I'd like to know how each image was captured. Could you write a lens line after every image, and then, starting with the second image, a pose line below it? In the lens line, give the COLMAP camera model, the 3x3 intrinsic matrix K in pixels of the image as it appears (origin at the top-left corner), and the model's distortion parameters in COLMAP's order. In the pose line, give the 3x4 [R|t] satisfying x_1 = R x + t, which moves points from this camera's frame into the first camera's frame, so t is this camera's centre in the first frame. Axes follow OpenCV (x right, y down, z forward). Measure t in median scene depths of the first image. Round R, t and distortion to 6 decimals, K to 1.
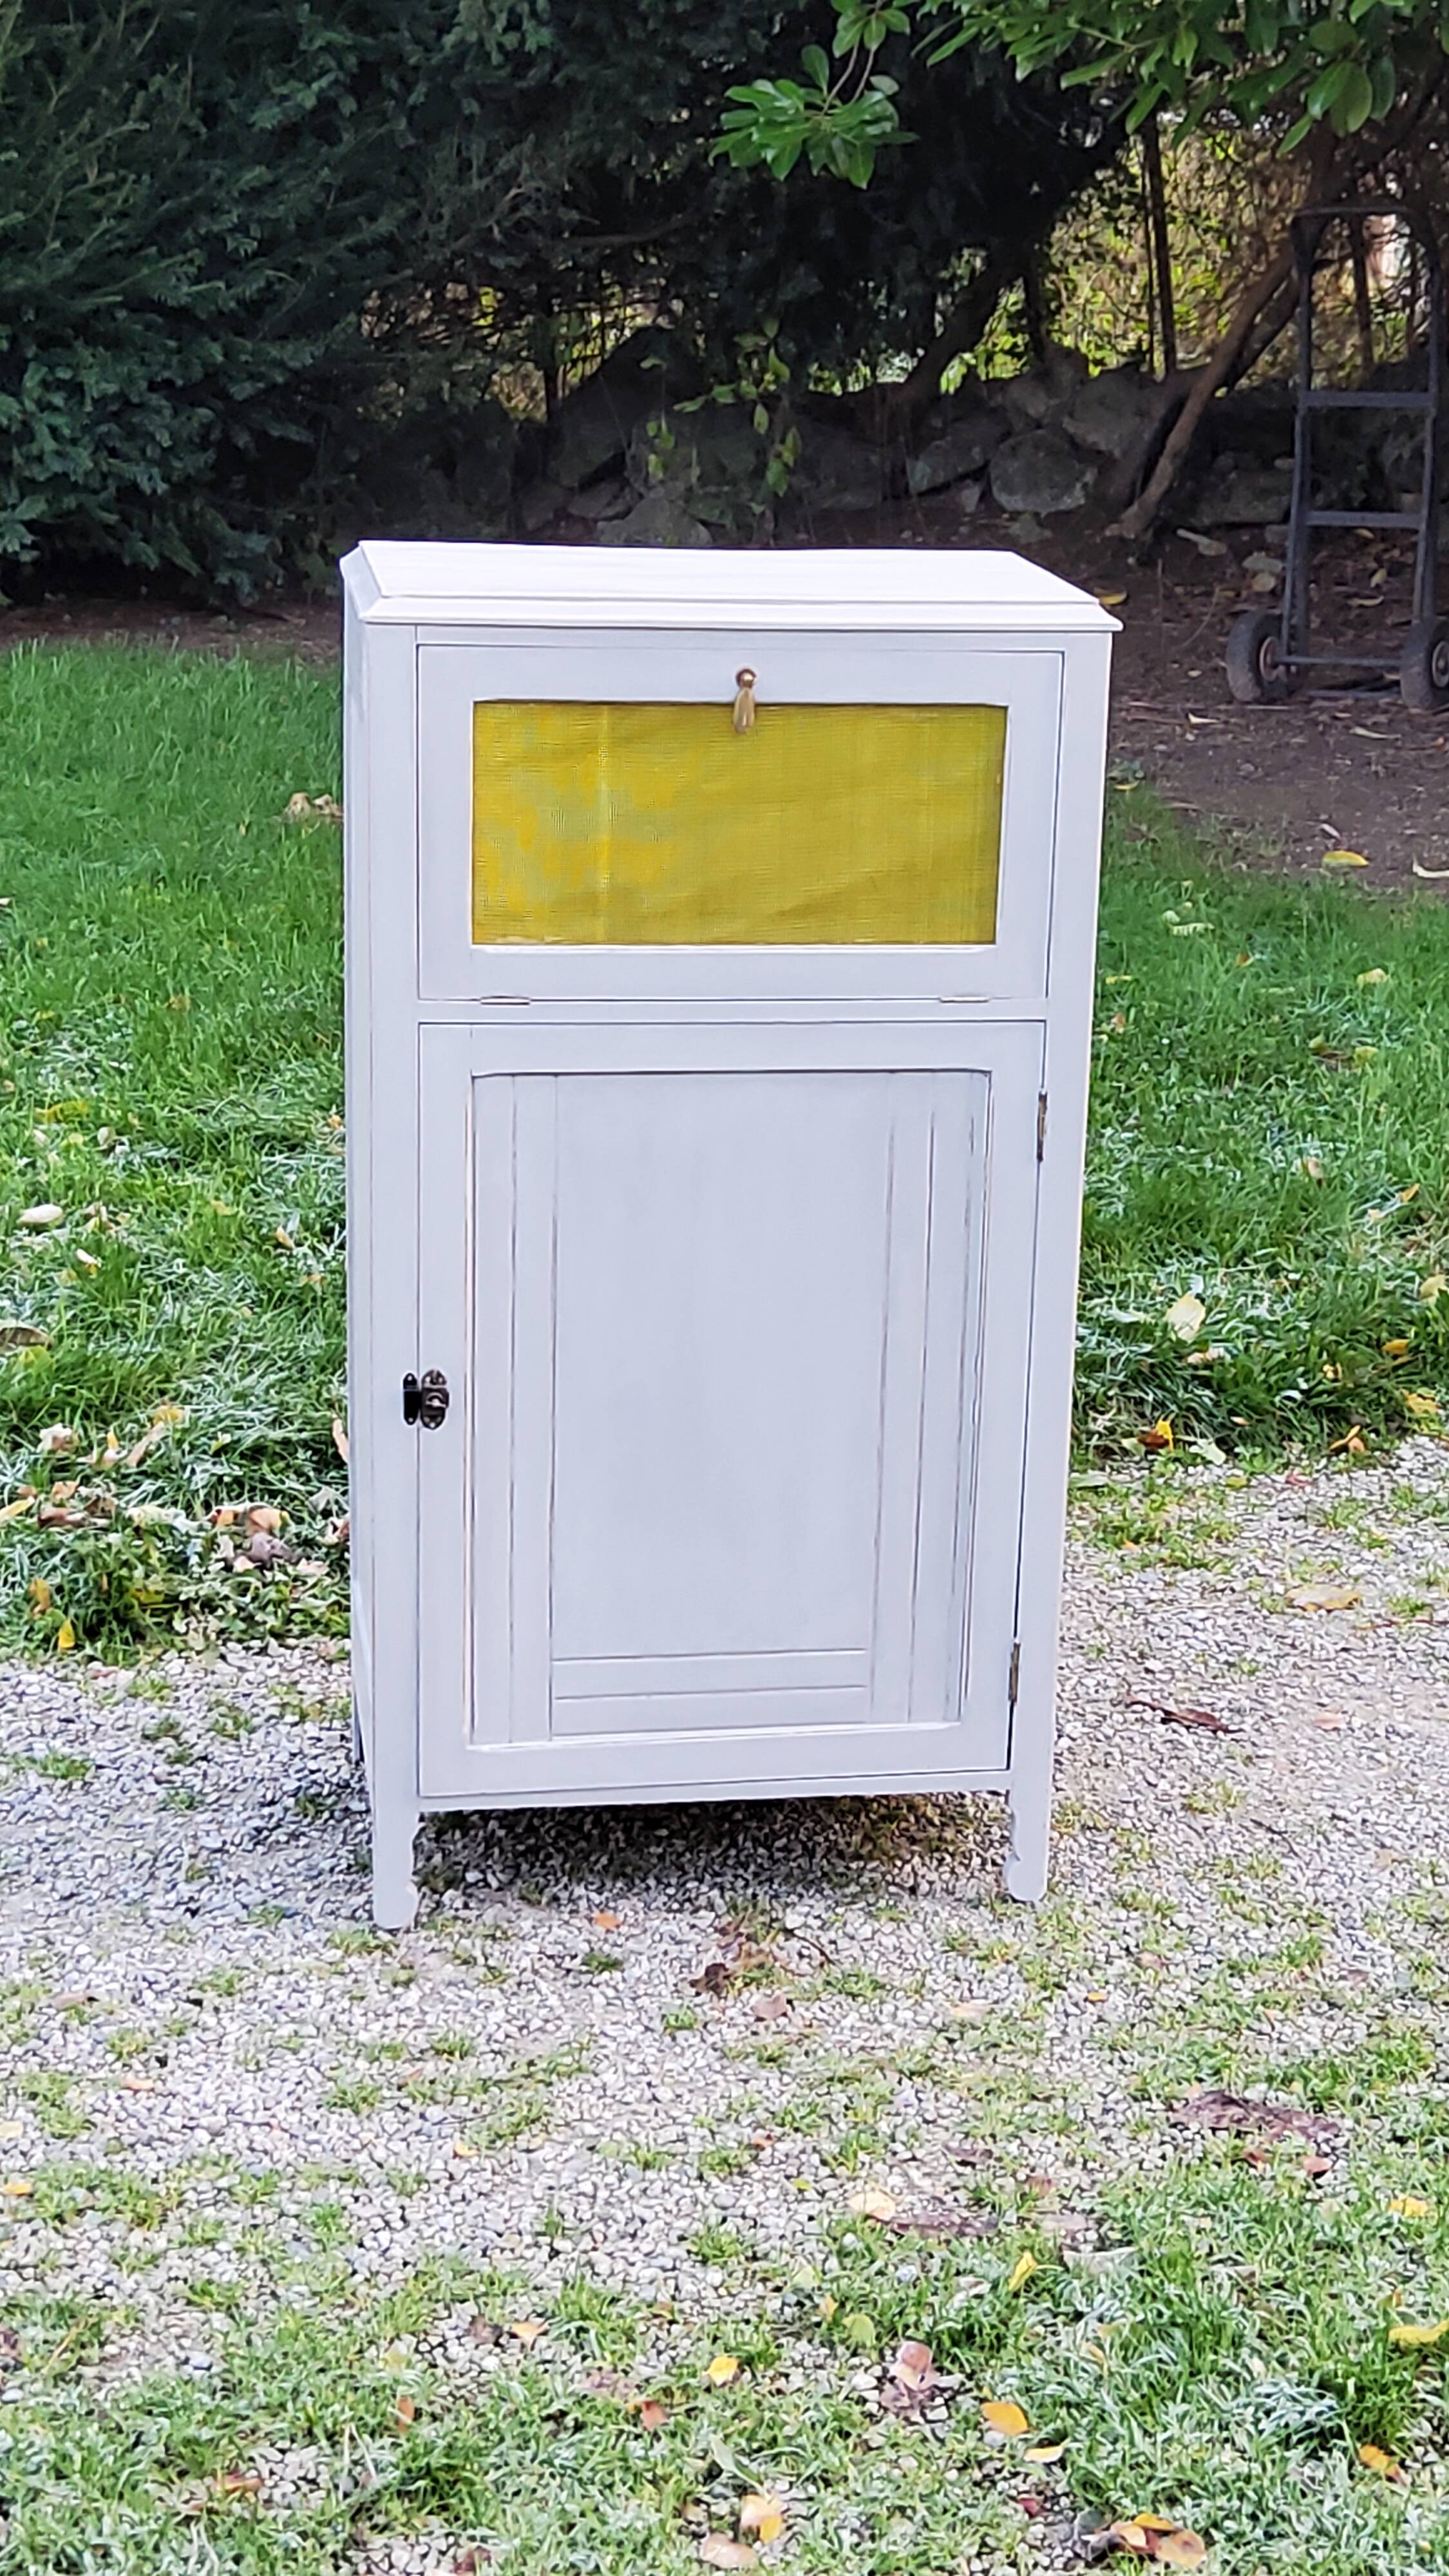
lens RADIAL K [[3791.5, 0, 737.9], [0, 3791.5, 1276.7], [0, 0, 1]] dist [0.209207, -0.643647]
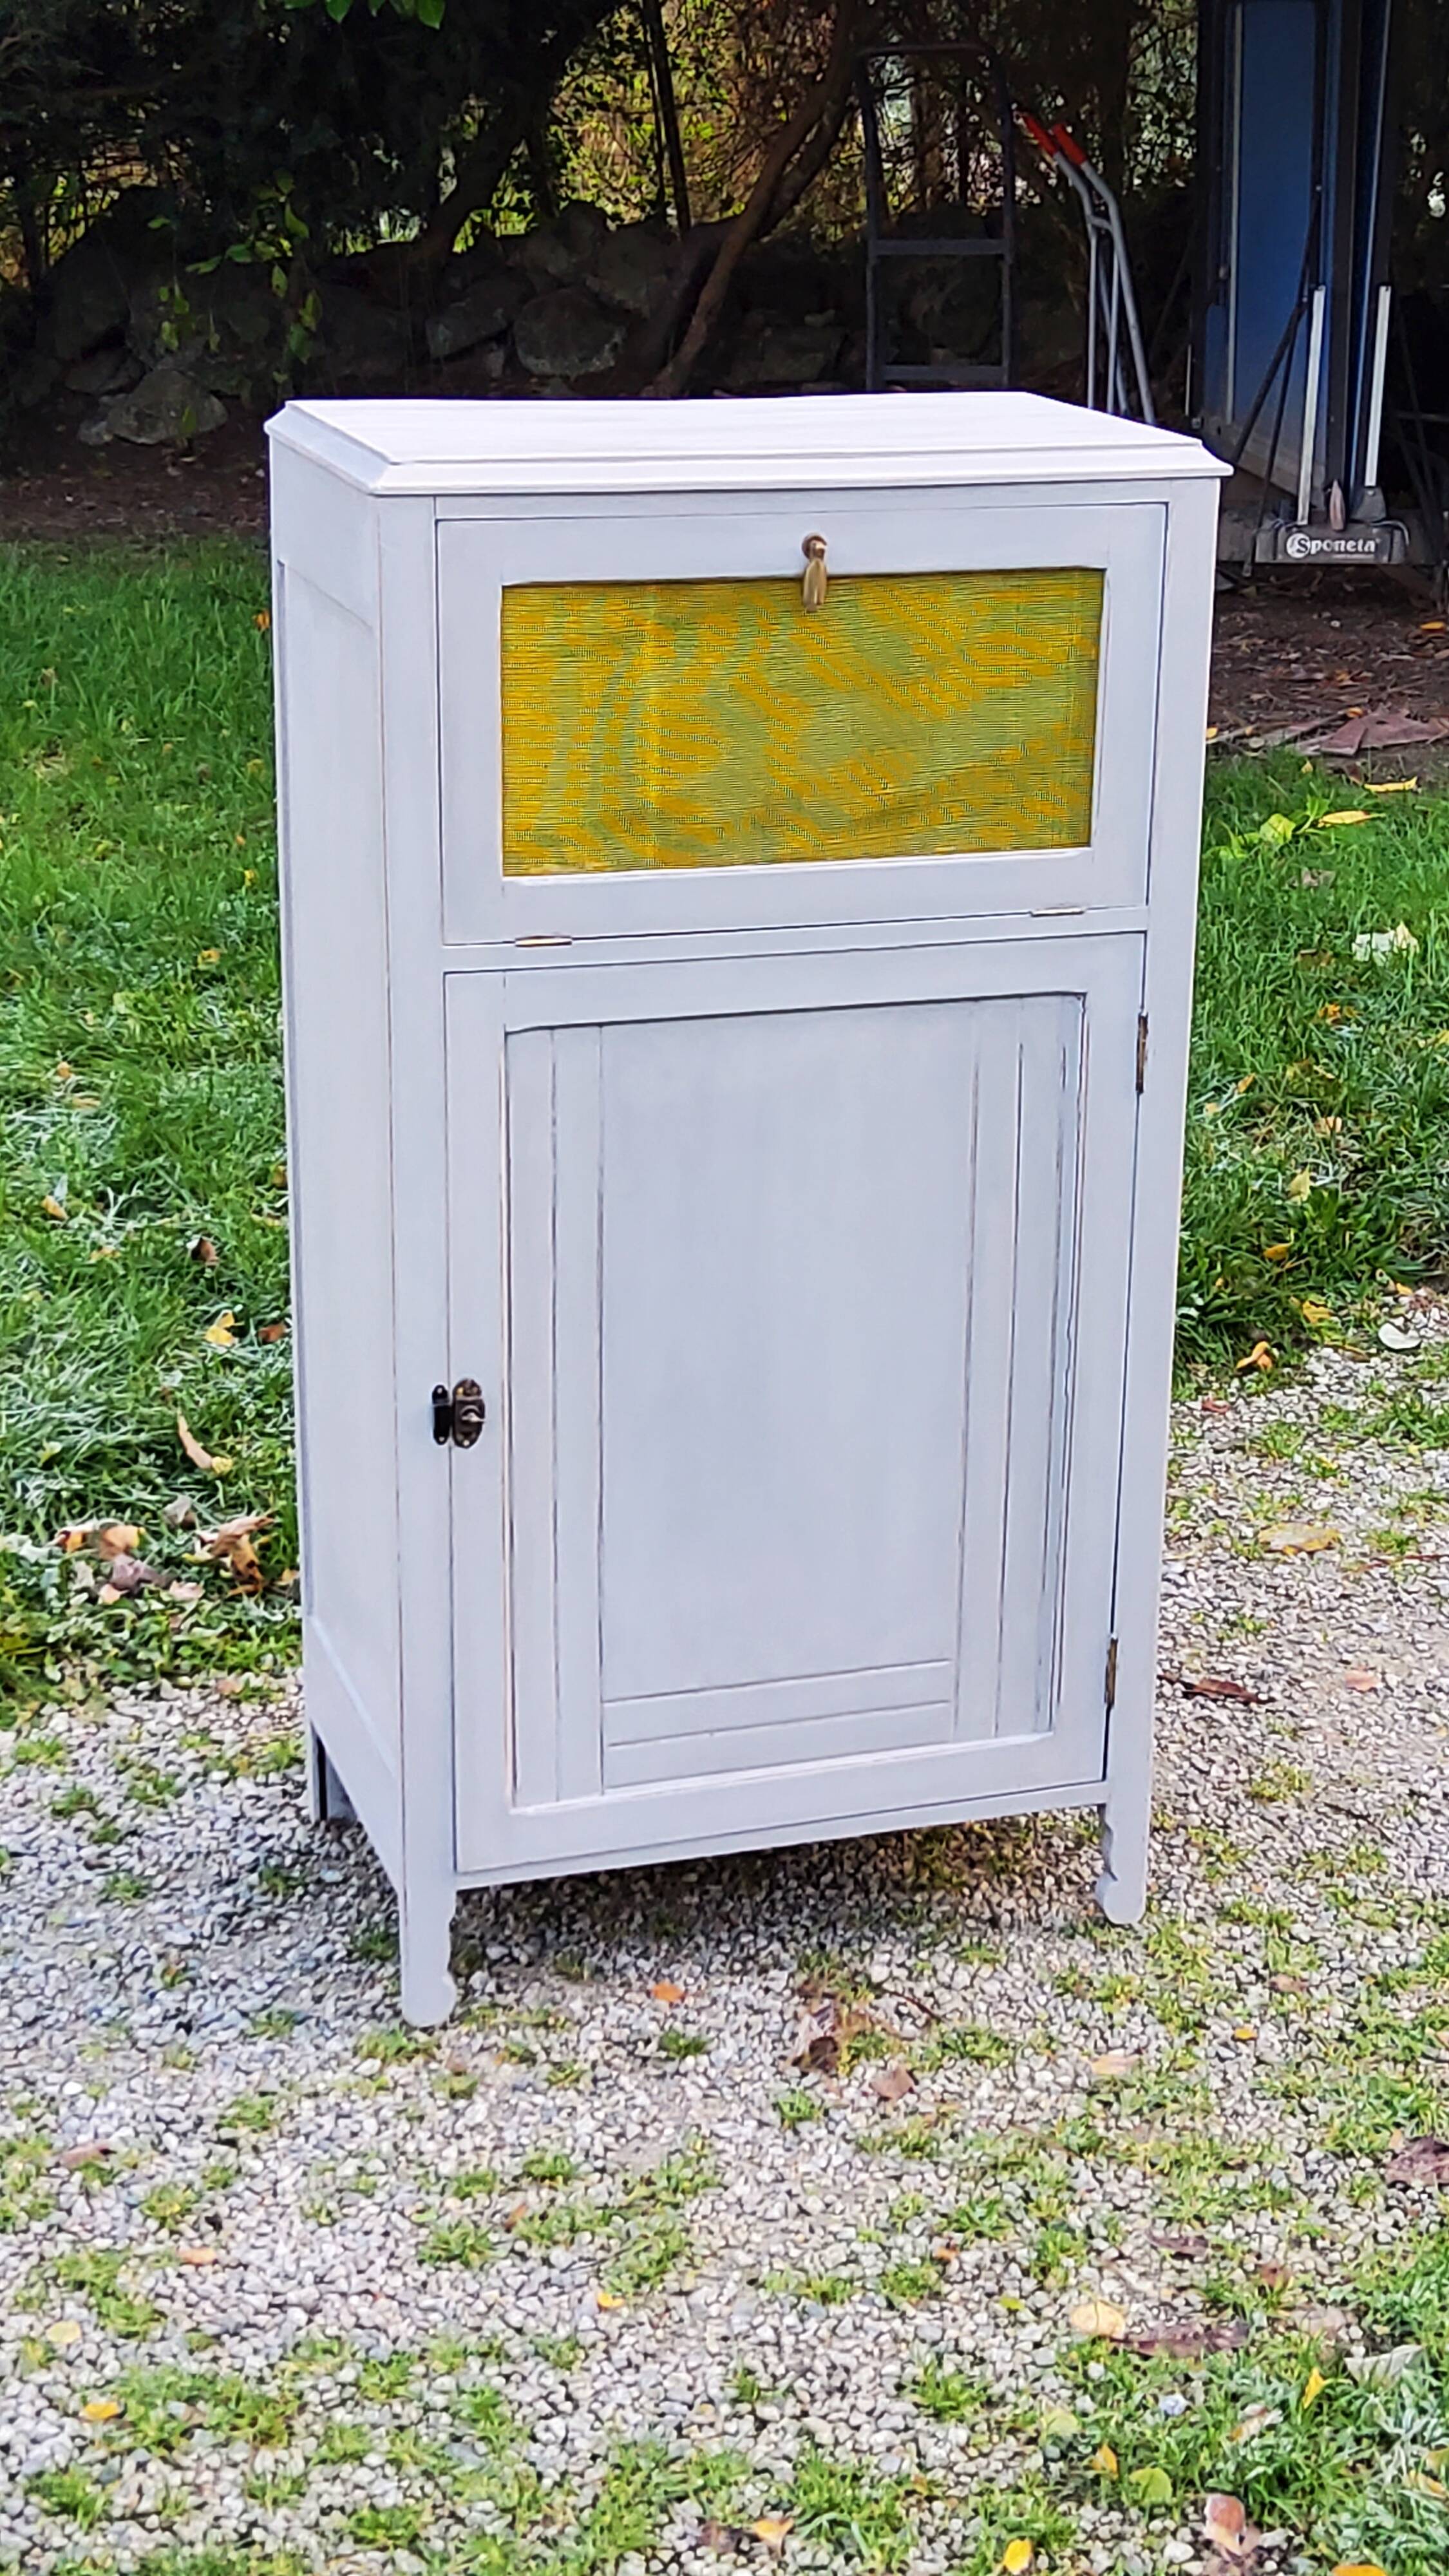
lens RADIAL K [[3787.3, 0, 737.7], [0, 3787.3, 1278.9], [0, 0, 1]] dist [0.205406, -0.613395]
pose [[0.986835, -0.063699, 0.148658, -0.136326], [0.058864, 0.997591, 0.036703, -0.023955], [-0.150638, -0.027470, 0.988207, 0.143303]]
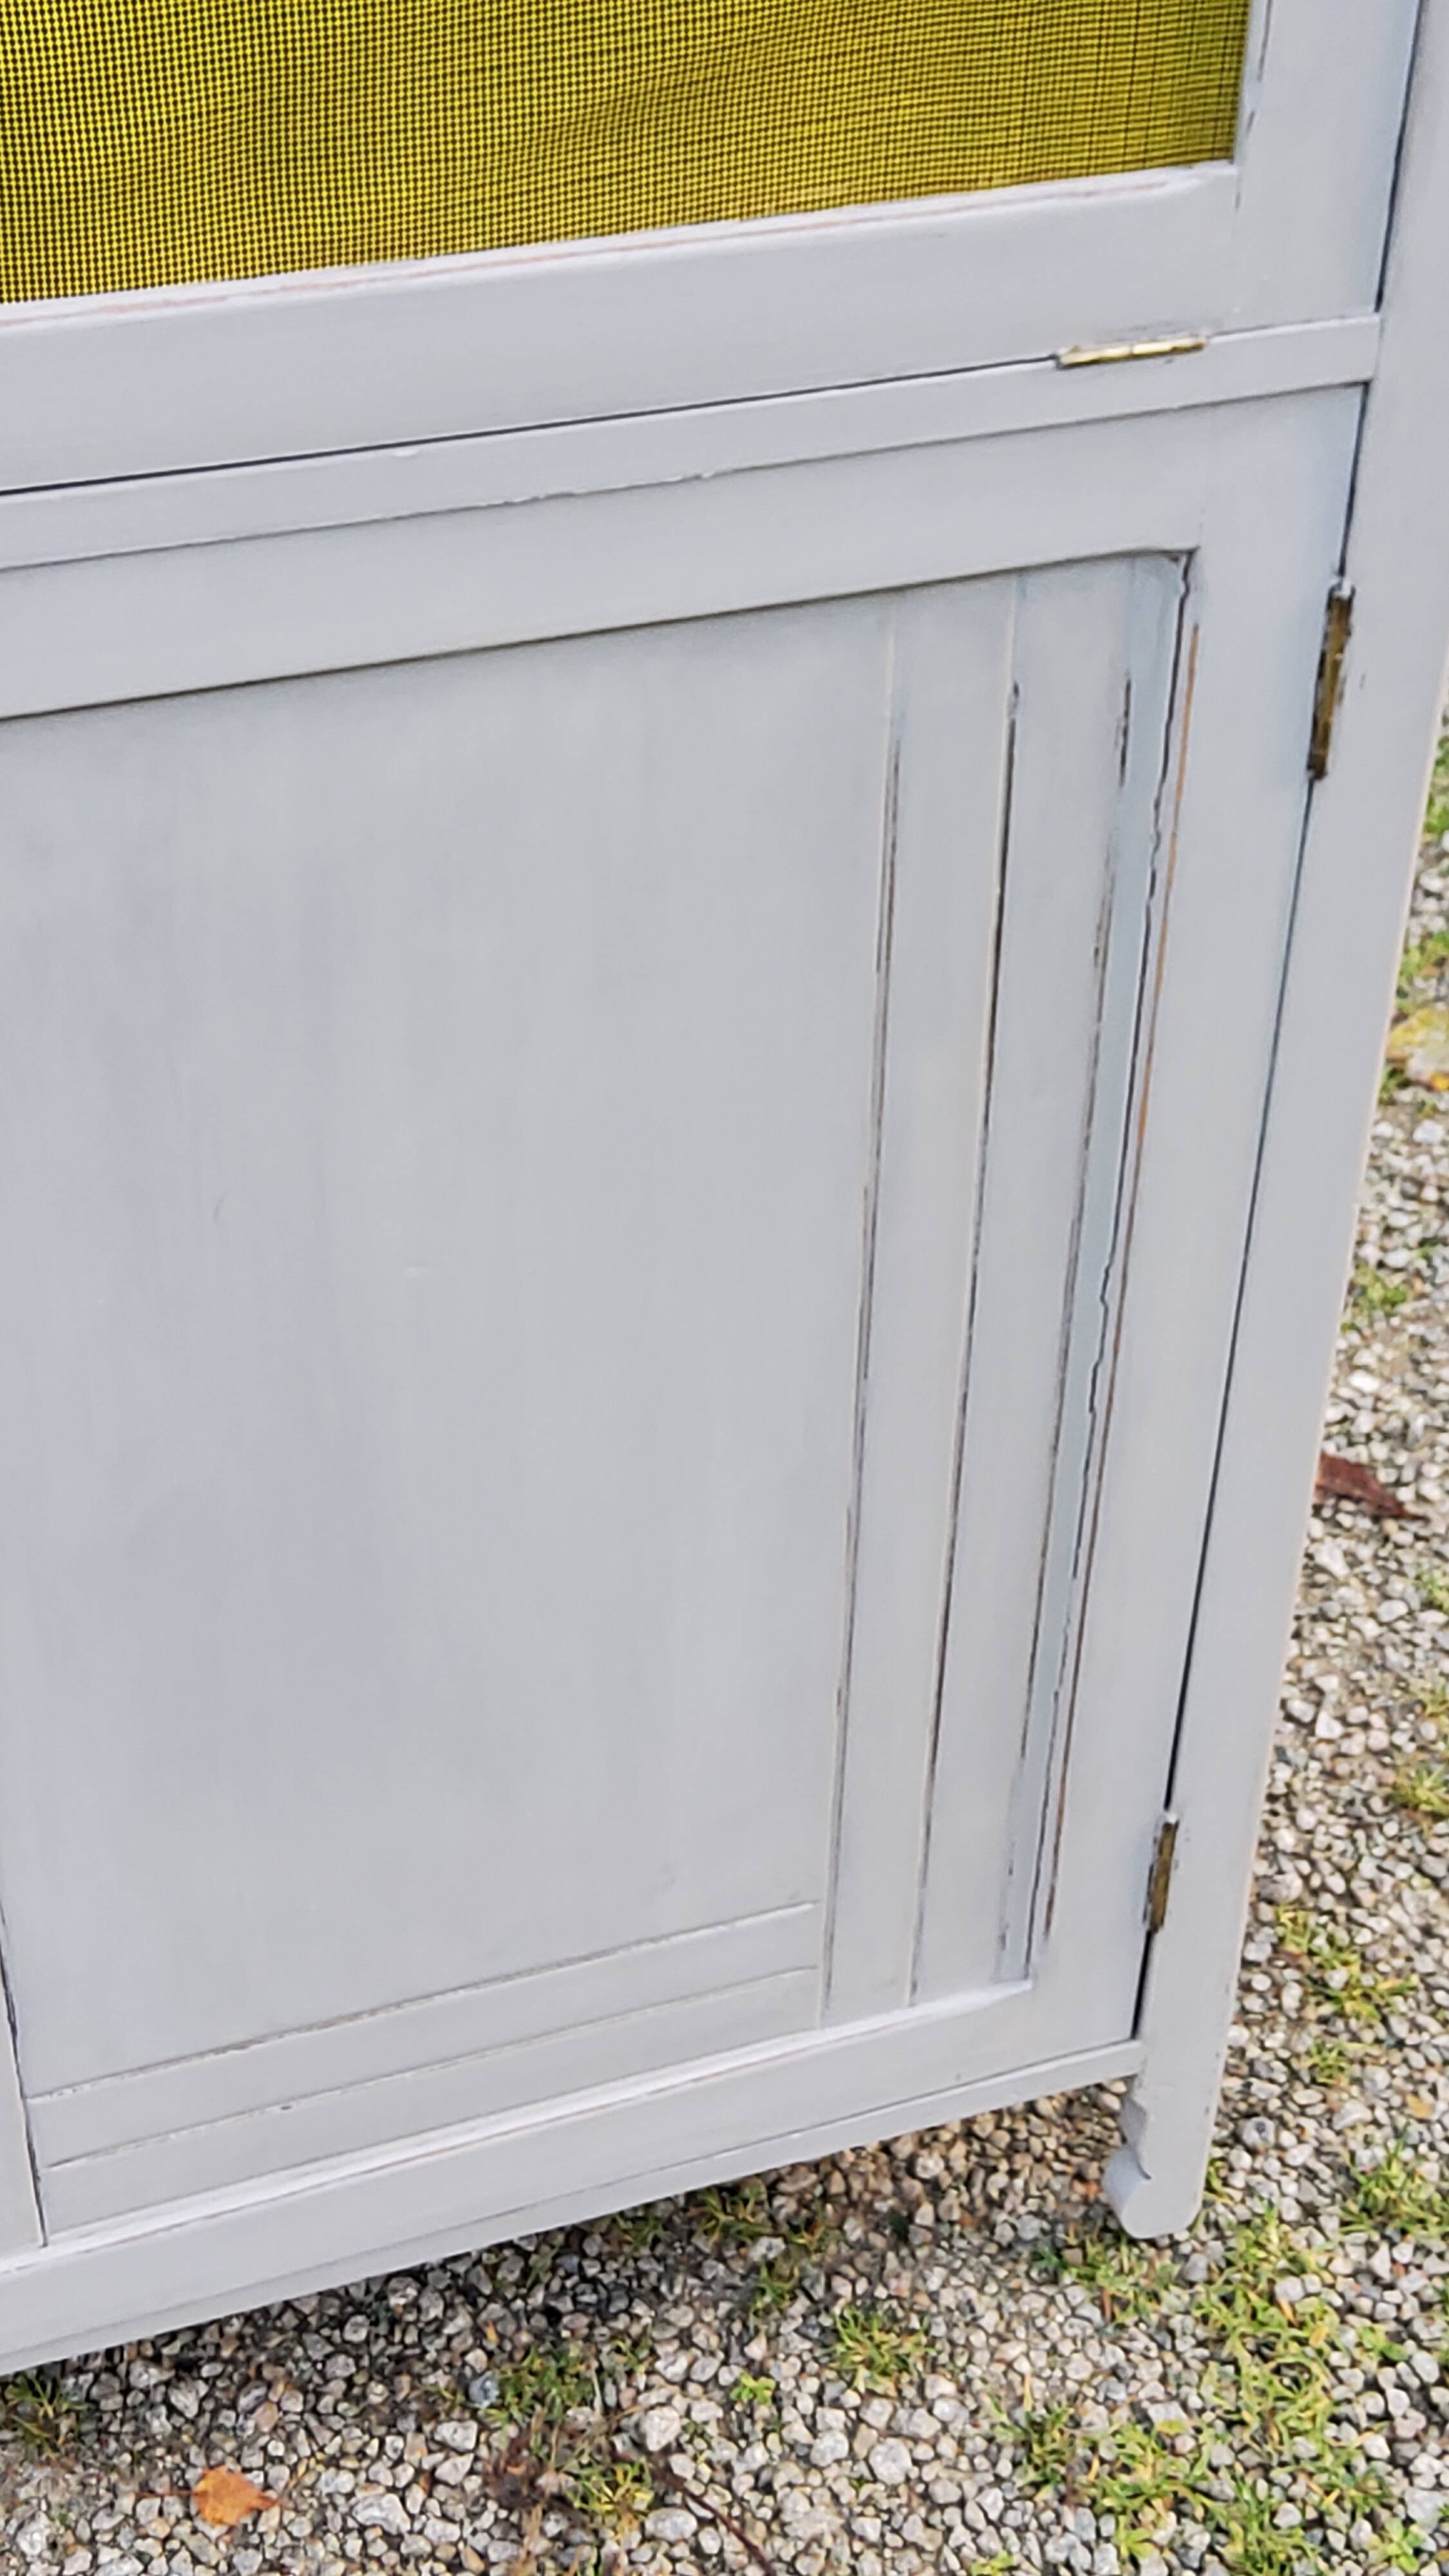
lens RADIAL K [[3849.5, 0, 735.5], [0, 3849.5, 1261.2], [0, 0, 1]] dist [0.177496, -0.514082]
pose [[0.983709, -0.115441, 0.137801, -0.022459], [0.053358, 0.919518, 0.389409, -0.120996], [-0.171664, -0.375712, 0.910699, 0.643909]]
